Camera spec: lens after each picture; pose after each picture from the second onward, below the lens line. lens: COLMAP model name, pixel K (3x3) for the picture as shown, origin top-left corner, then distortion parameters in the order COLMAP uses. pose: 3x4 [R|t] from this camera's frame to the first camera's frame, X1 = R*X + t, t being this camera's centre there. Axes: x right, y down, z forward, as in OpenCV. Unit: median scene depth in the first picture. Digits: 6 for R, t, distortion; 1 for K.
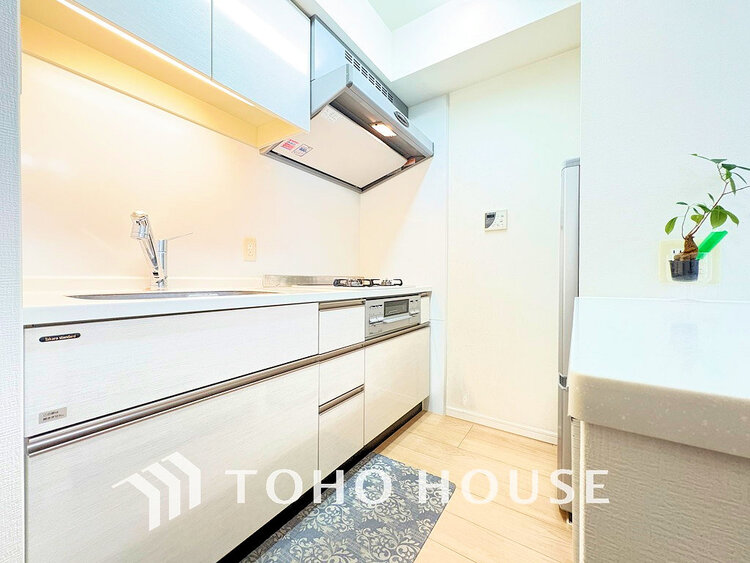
lens RADIAL K [[301.1, 0, 375.0], [0, 301.1, 281.5], [0, 0, 1]] dist [0.001856, 0.000486]
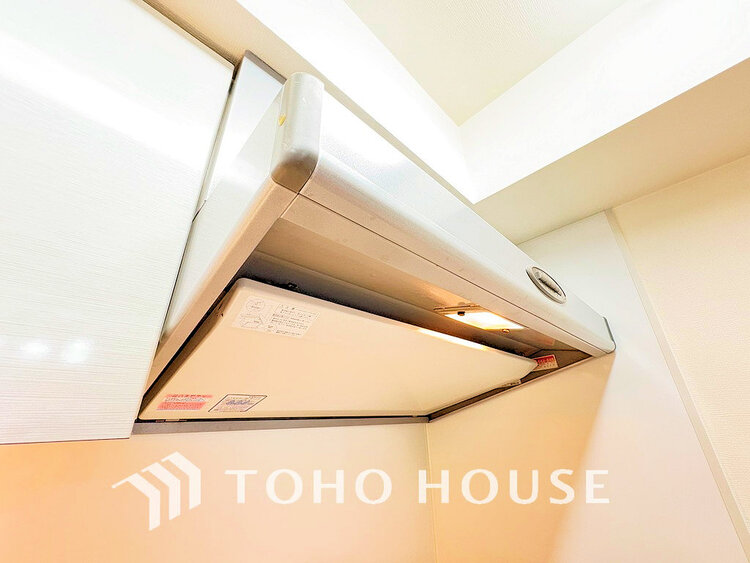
lens RADIAL K [[301.1, 0, 375.0], [0, 301.1, 281.5], [0, 0, 1]] dist [0.001856, 0.000486]
pose [[0.975433, -0.111146, -0.190205, -0.017890], [0.018004, 0.900730, -0.434007, -0.390872], [0.219561, 0.419920, 0.880602, 0.654661]]
